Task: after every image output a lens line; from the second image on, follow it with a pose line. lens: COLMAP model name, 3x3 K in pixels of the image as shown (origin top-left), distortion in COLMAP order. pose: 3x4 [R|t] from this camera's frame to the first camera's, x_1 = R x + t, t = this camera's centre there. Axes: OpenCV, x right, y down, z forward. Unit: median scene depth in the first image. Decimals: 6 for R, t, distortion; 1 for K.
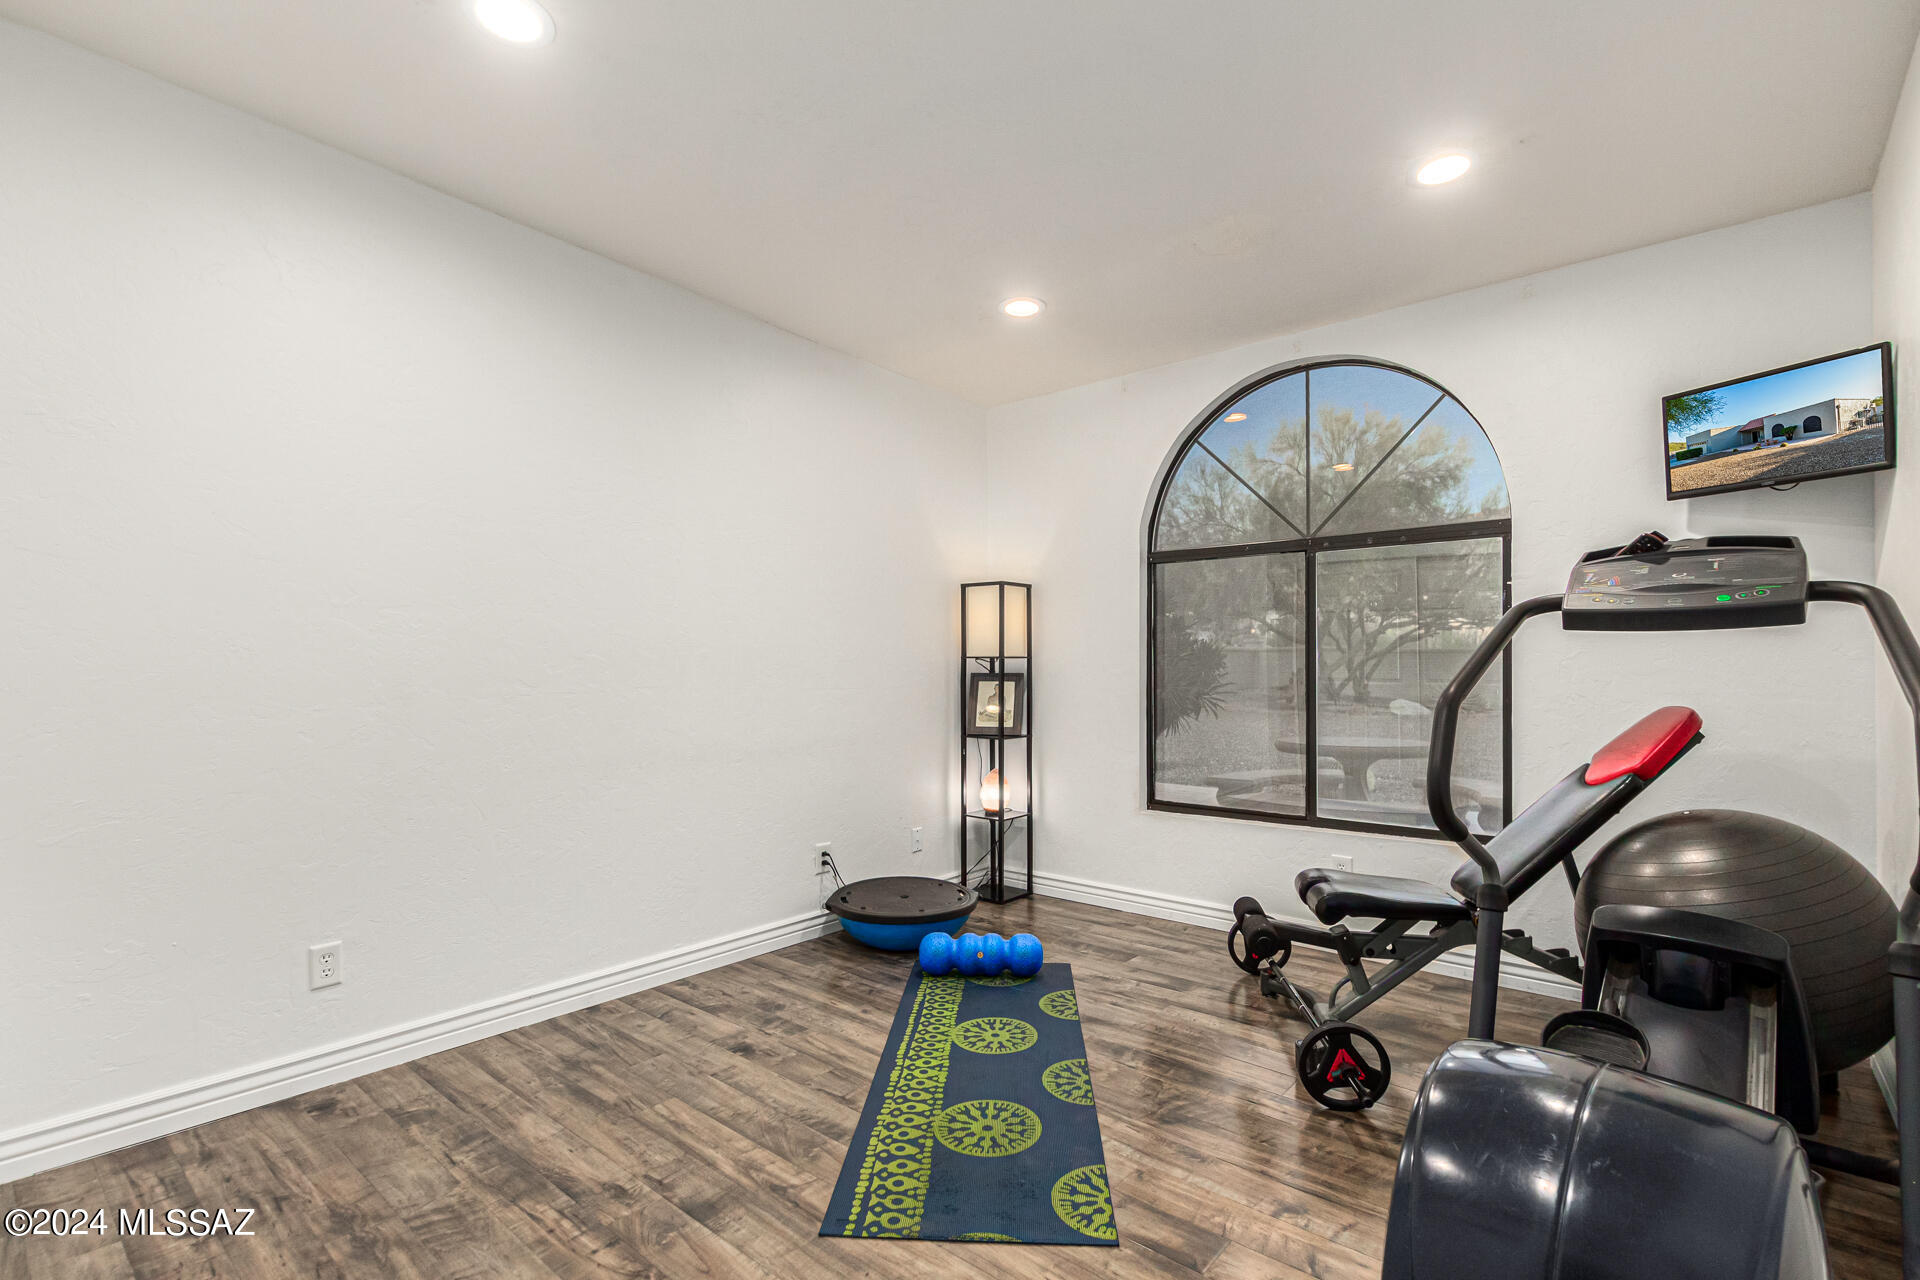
lens RADIAL K [[886.9, 0, 953.1], [0, 886.9, 665.9], [0, 0, 1]] dist [0.003648, 0.000576]
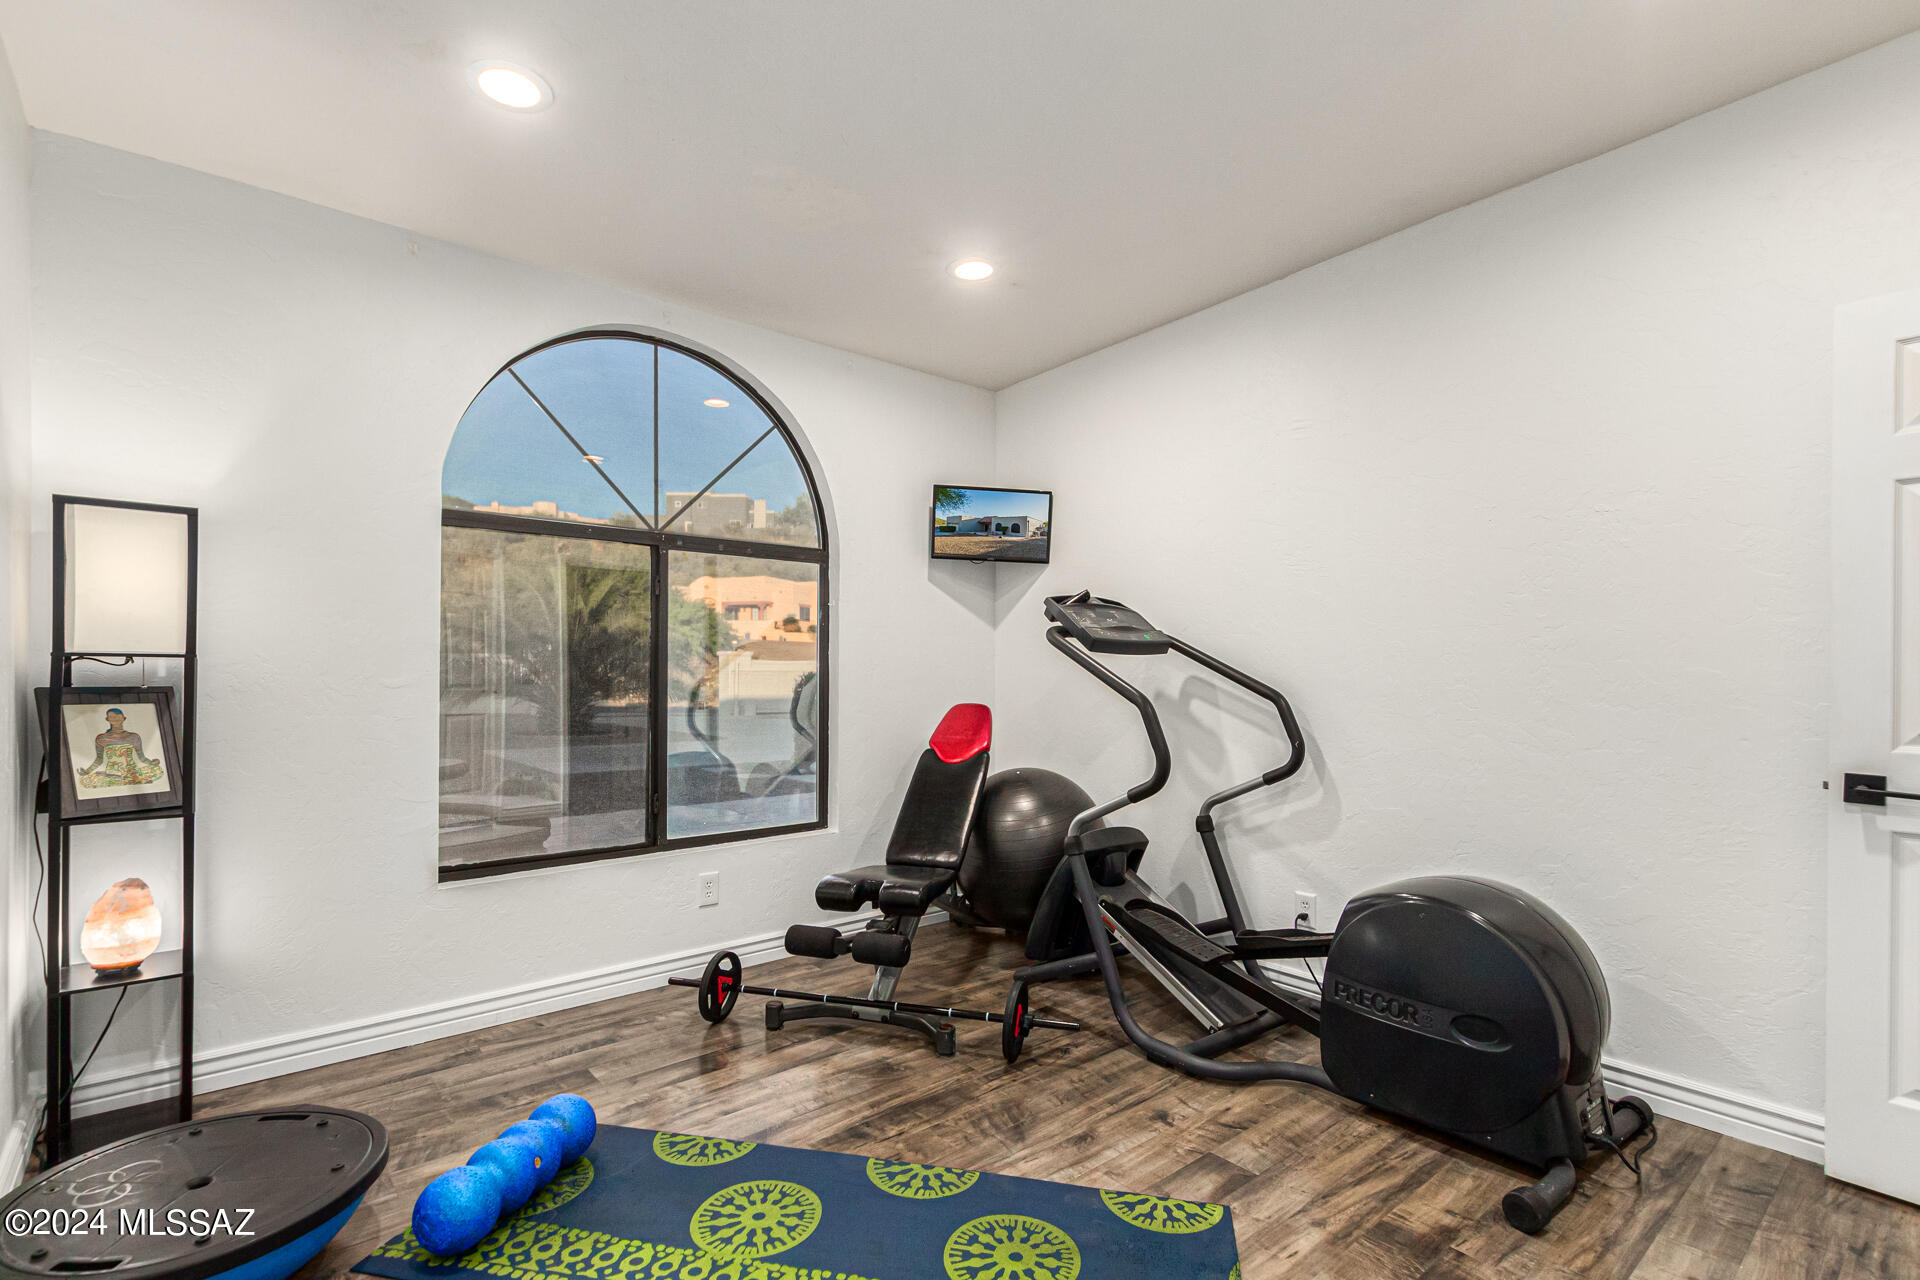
lens RADIAL K [[901.3, 0, 962.0], [0, 901.3, 669.0], [0, 0, 1]] dist [-0.000690, -0.000580]
pose [[0.152115, 0.007755, 0.988332, -0.610419], [-0.001412, 0.999970, -0.007629, 0.002114], [-0.988362, -0.000235, 0.152122, 0.737333]]
